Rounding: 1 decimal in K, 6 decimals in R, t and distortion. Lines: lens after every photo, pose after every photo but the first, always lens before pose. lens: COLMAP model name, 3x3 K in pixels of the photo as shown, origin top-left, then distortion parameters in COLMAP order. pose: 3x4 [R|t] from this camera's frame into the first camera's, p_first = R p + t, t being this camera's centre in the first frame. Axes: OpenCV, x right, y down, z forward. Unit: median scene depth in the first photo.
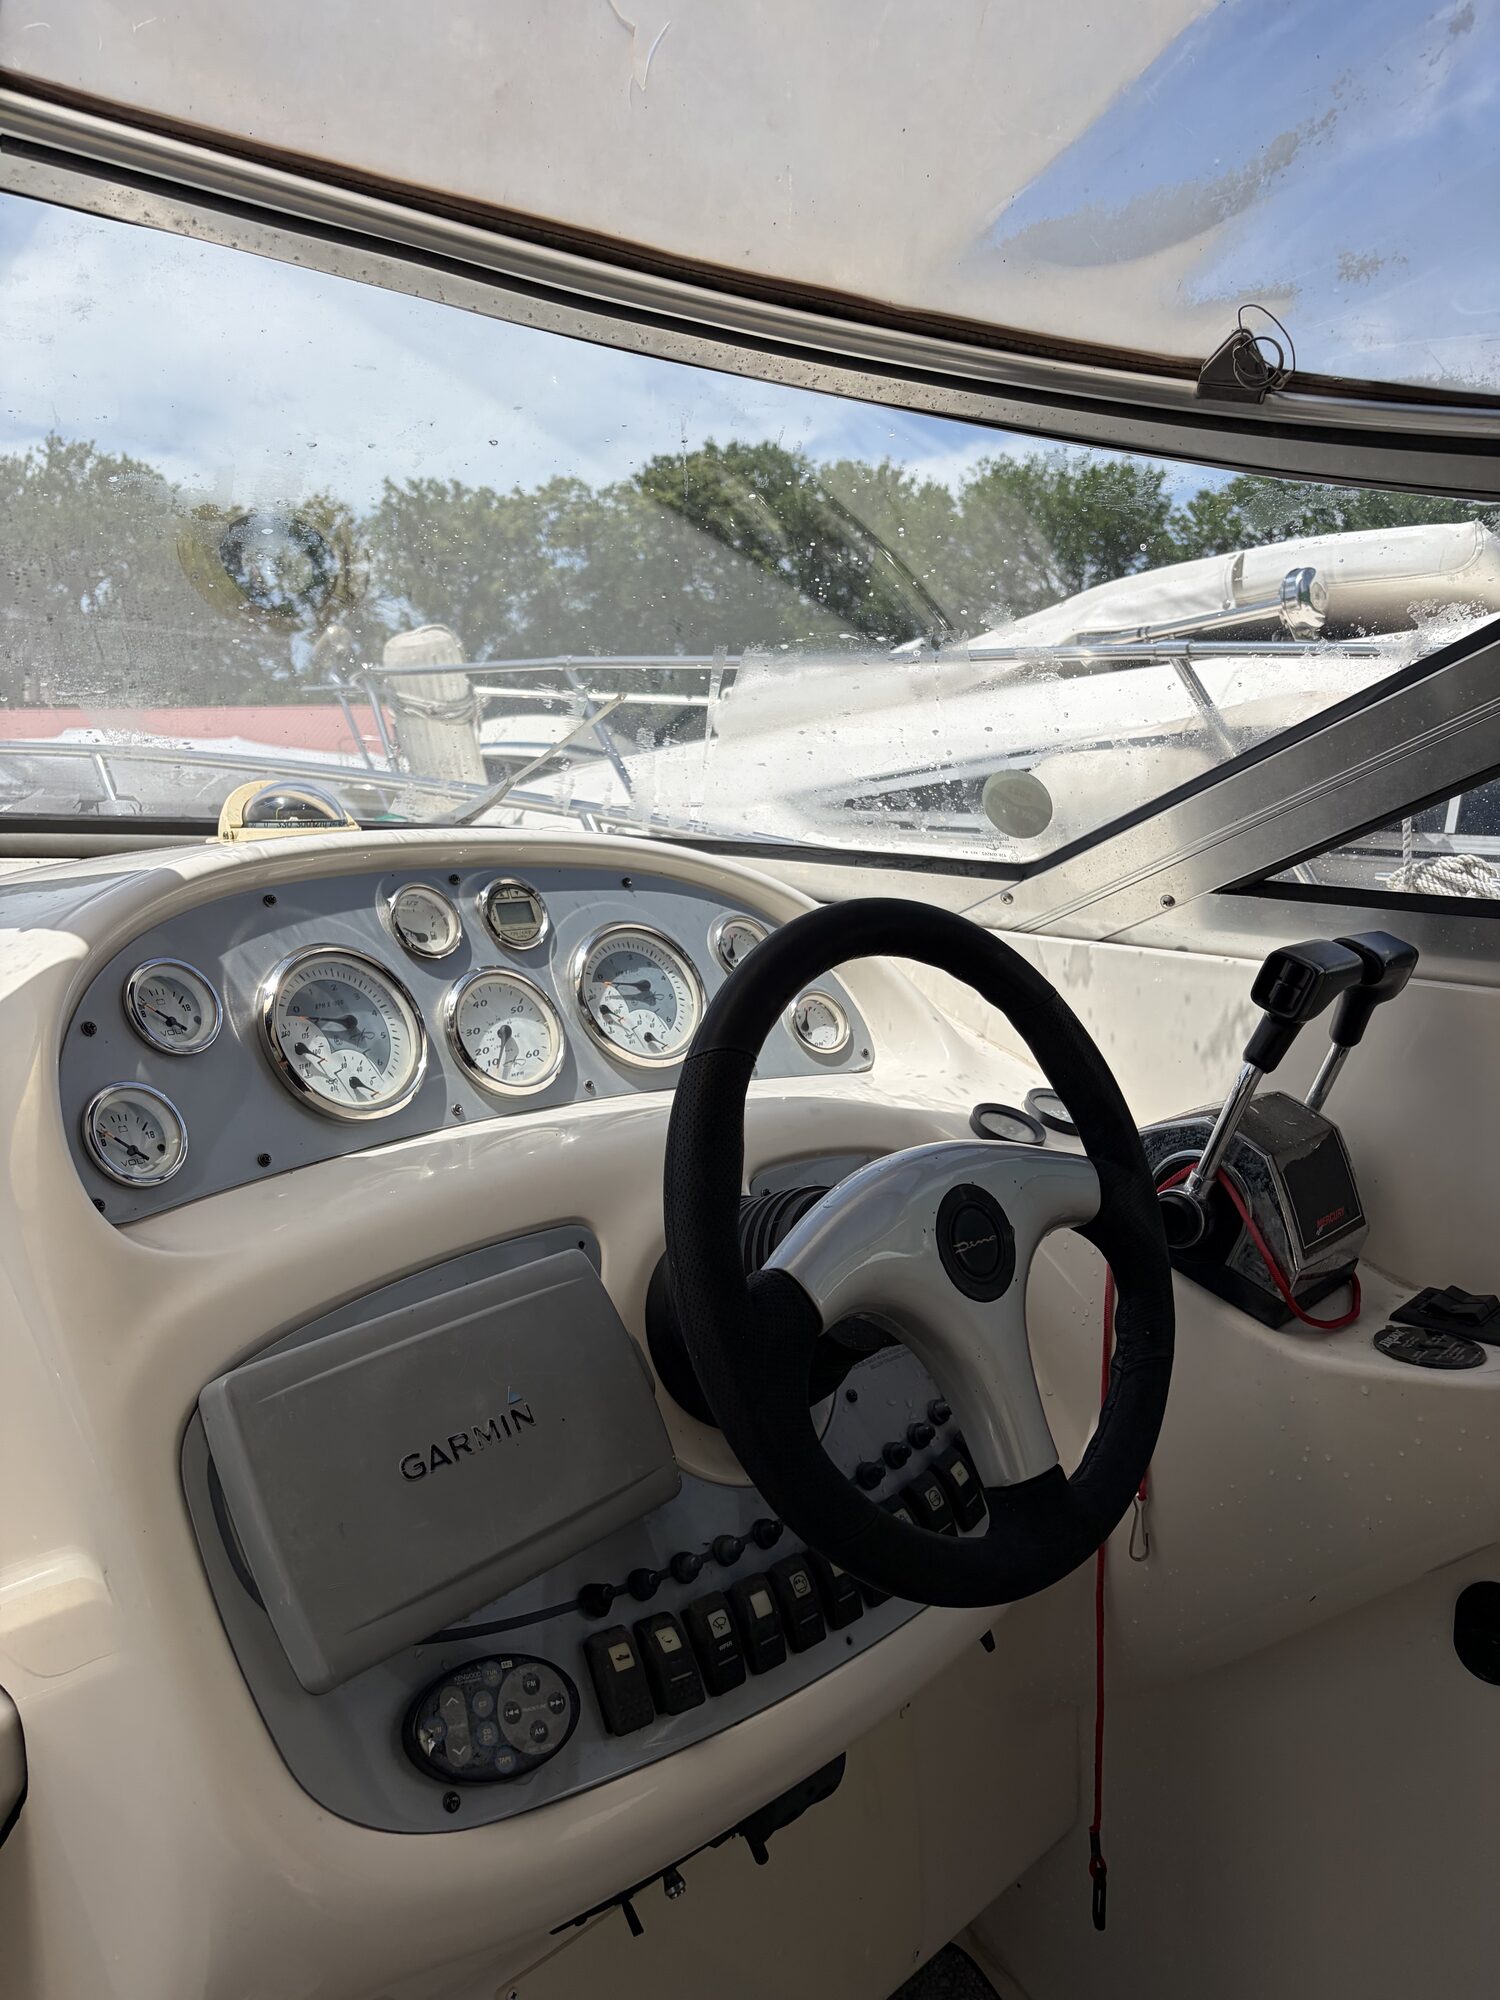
lens RADIAL K [[1549.0, 0, 783.2], [0, 1549.0, 988.3], [0, 0, 1]] dist [0.028754, -0.003232]
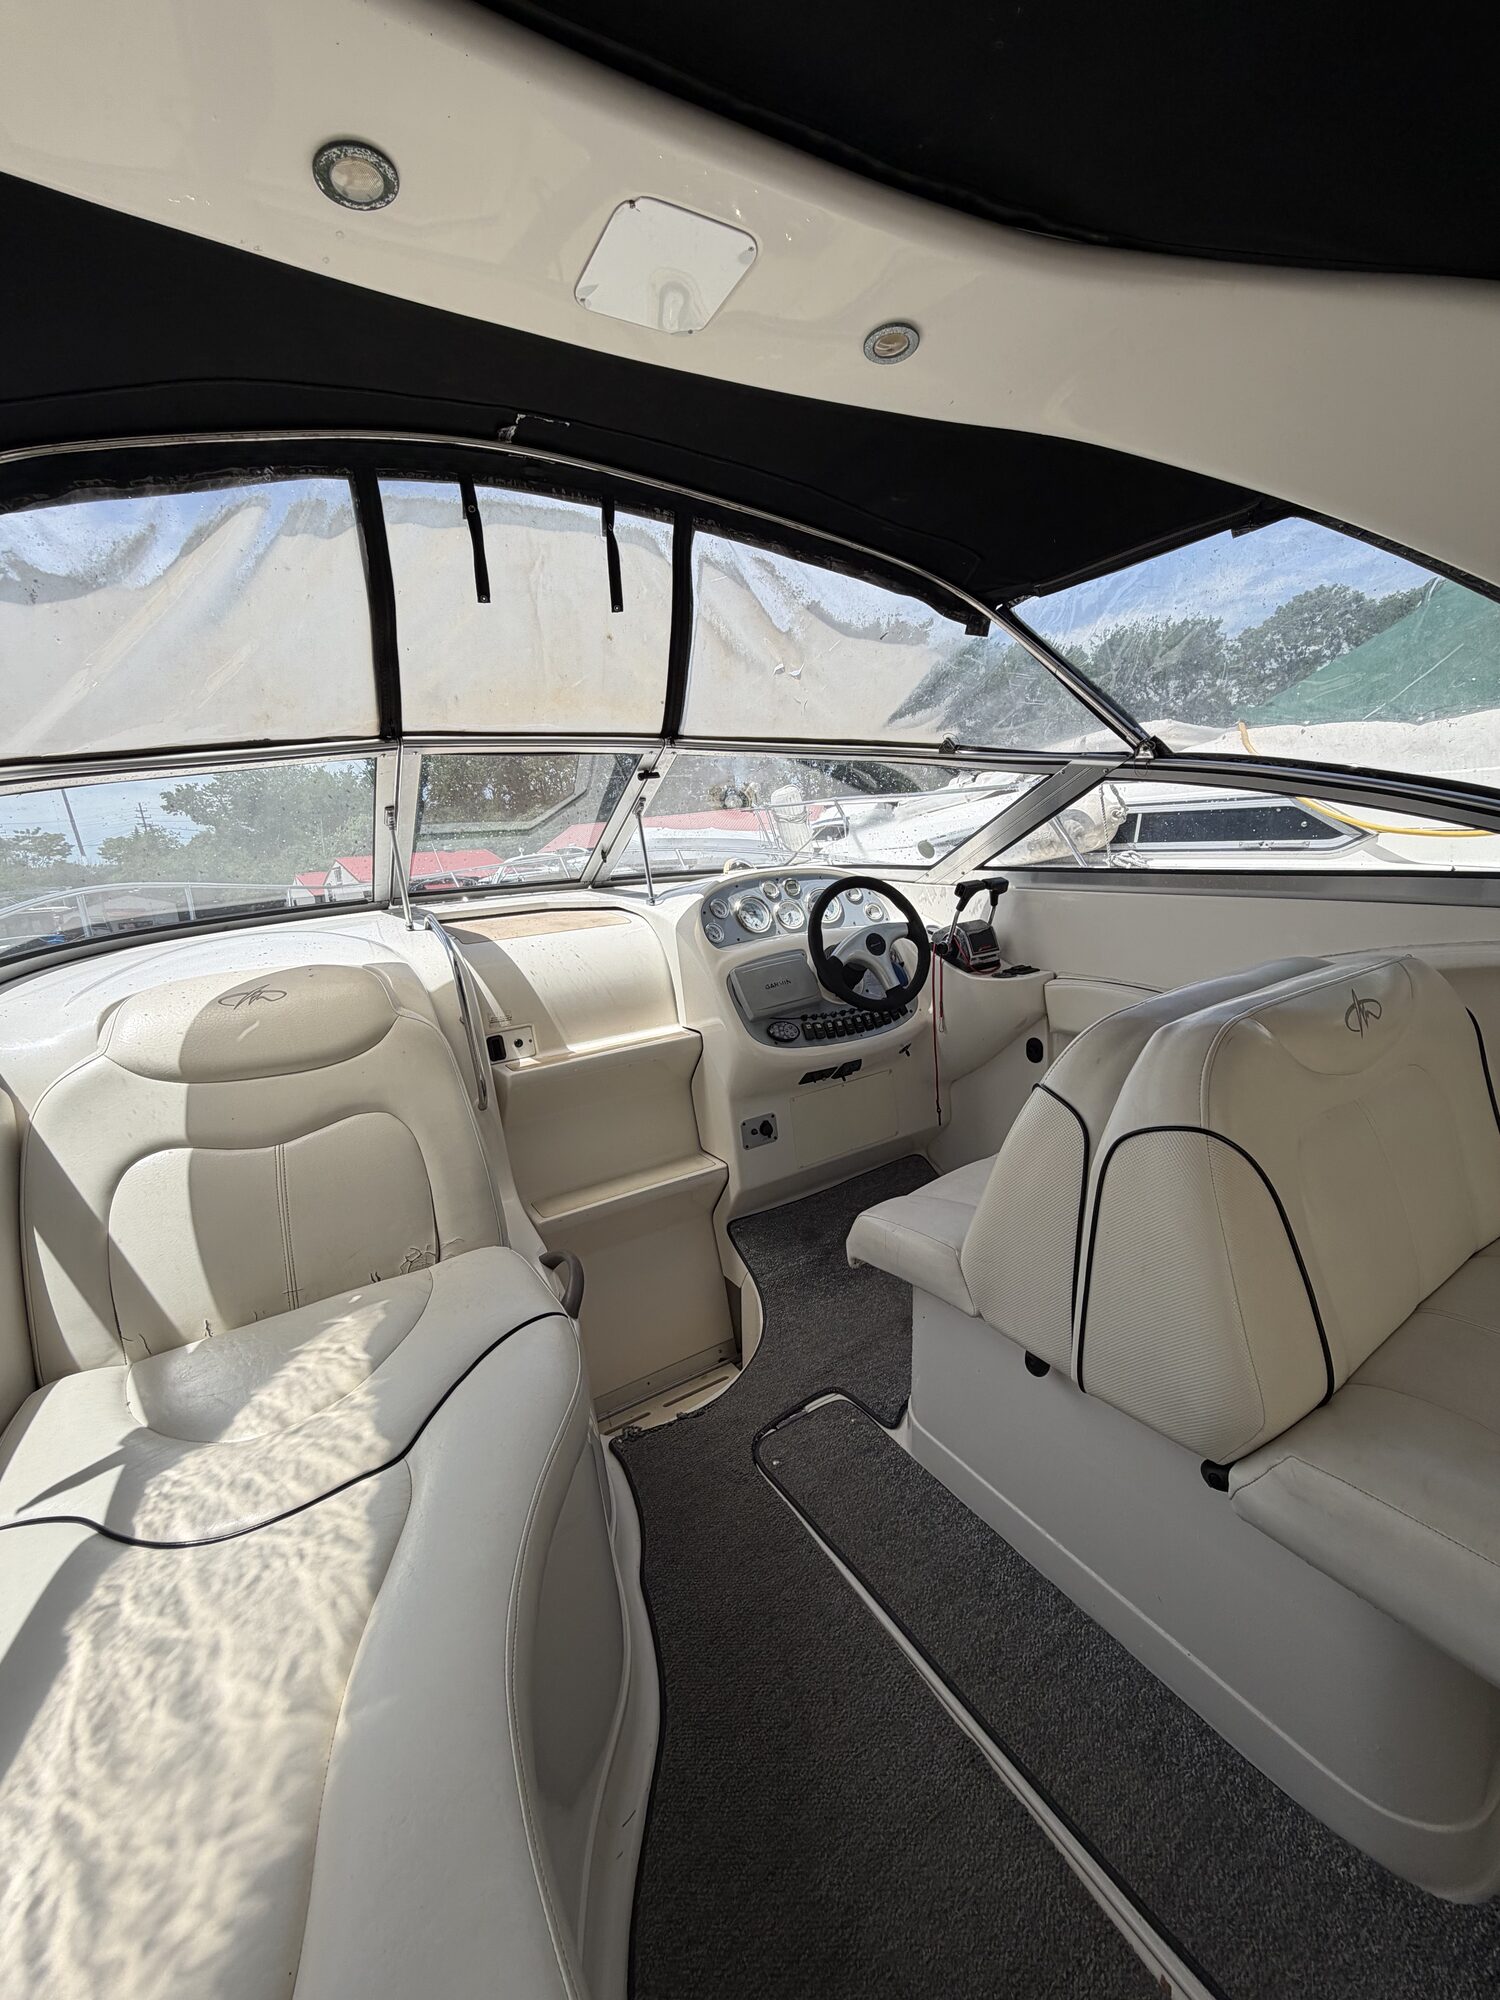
lens RADIAL K [[807.9, 0, 762.2], [0, 807.9, 994.8], [0, 0, 1]] dist [-0.000197, 0.000411]
pose [[0.958753, -0.027335, -0.282924, 0.401007], [0.045740, 0.997230, 0.058652, 0.124035], [0.280537, -0.069173, 0.957347, -1.265629]]
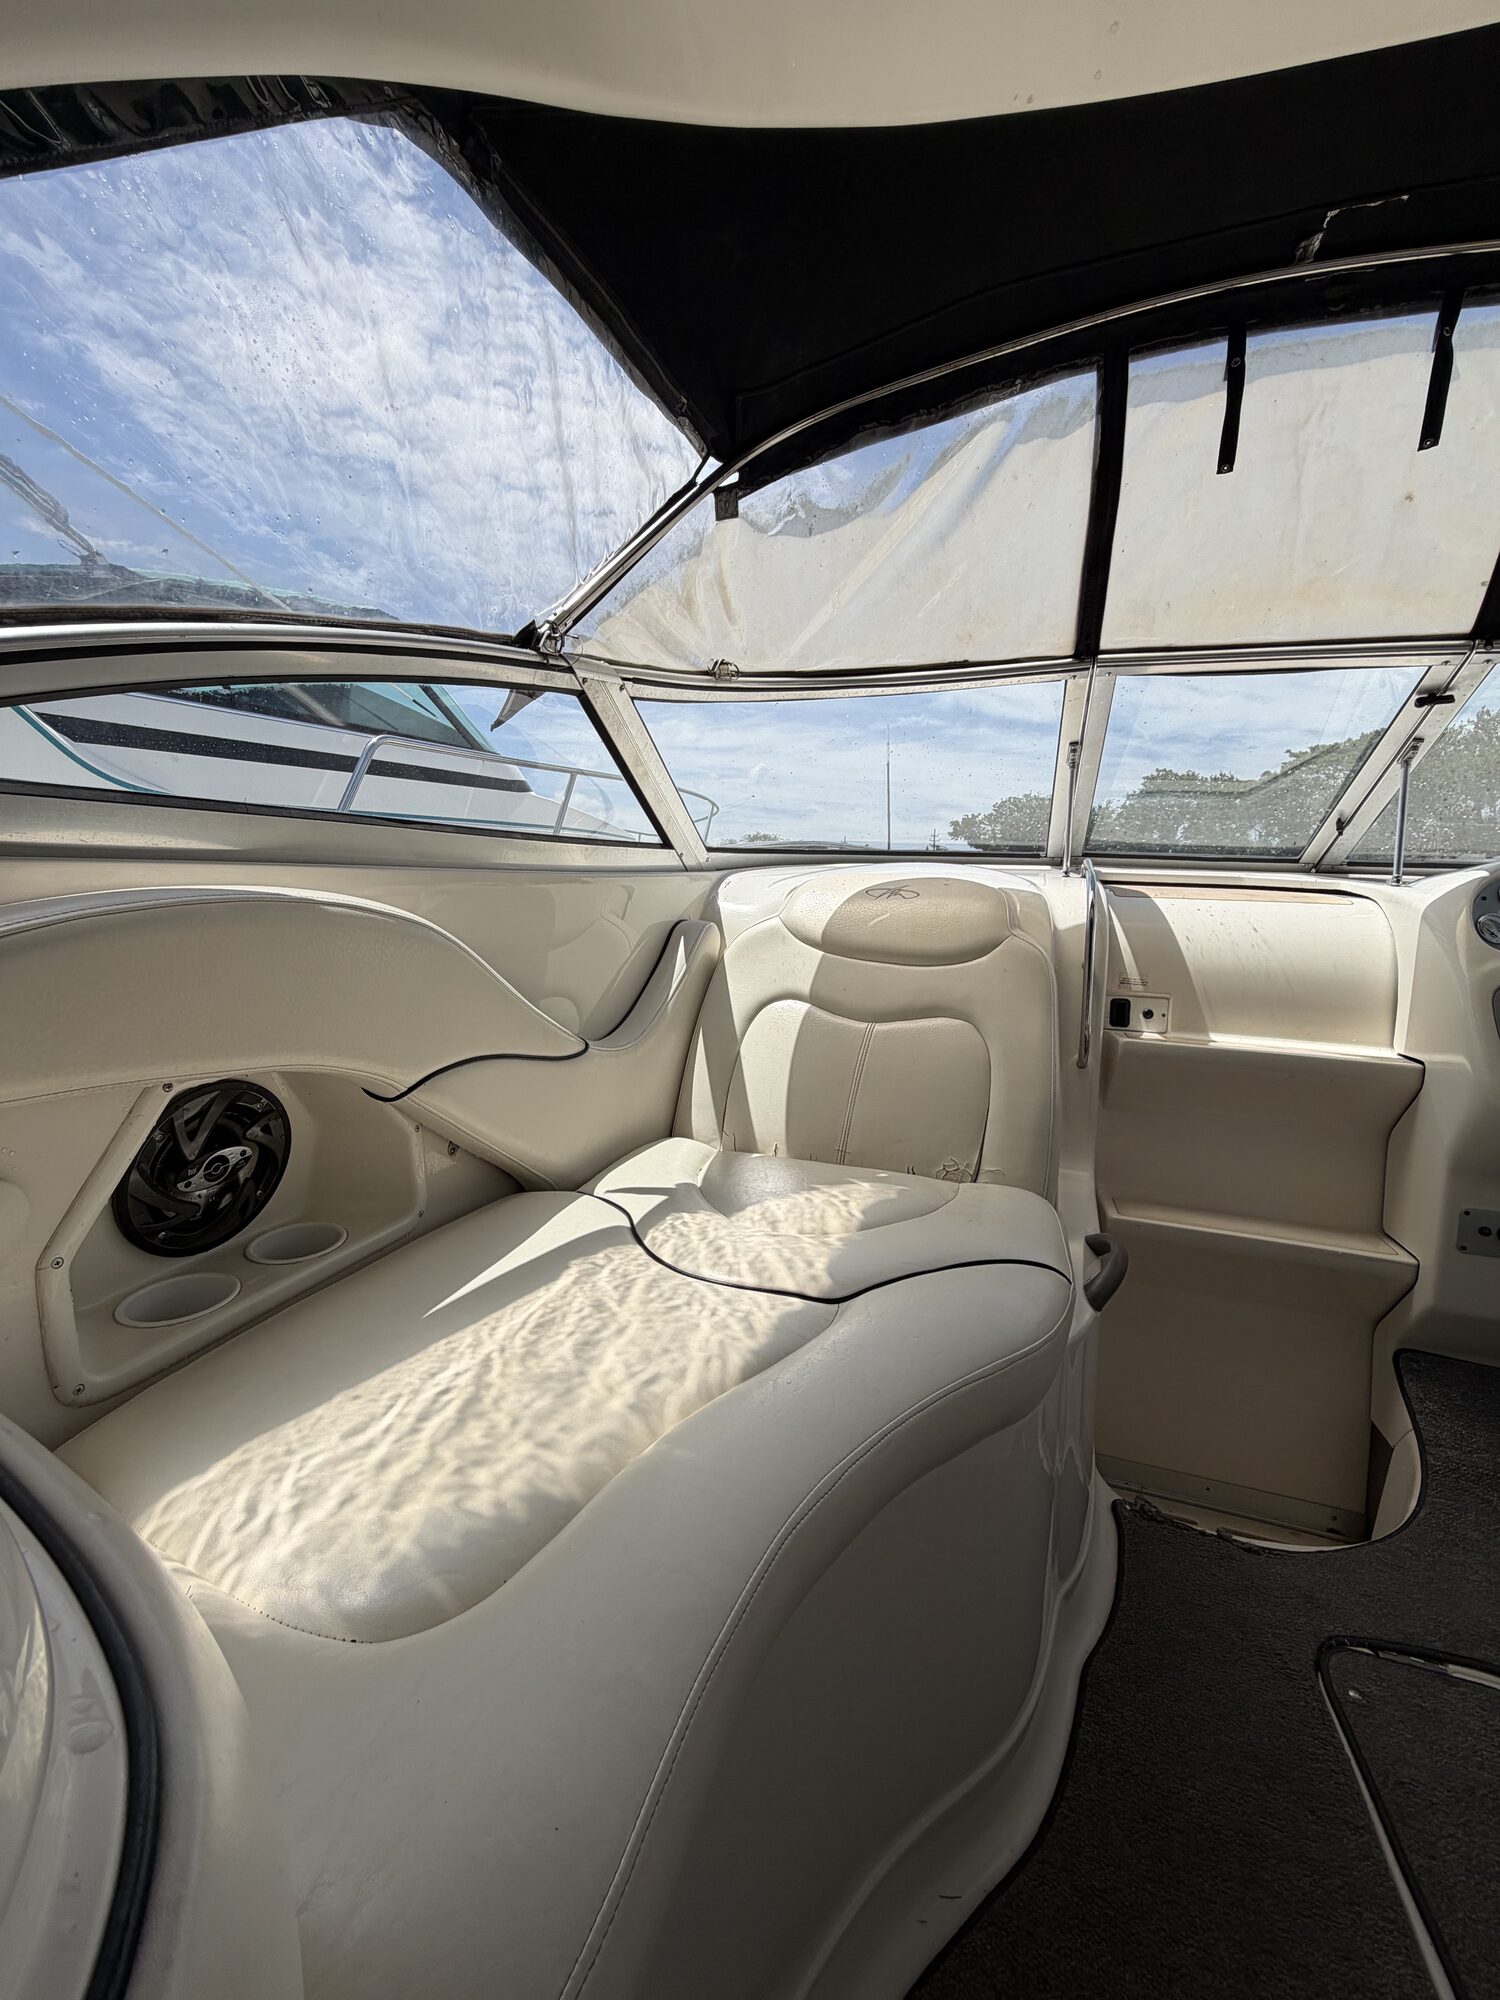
lens RADIAL K [[807.9, 0, 739.1], [0, 807.9, 993.1], [0, 0, 1]] dist [-0.000197, 0.000411]
pose [[0.409813, 0.124917, -0.903576, 0.441962], [-0.159237, 0.985165, 0.063976, 0.322914], [0.898163, 0.117664, 0.423625, -1.032999]]
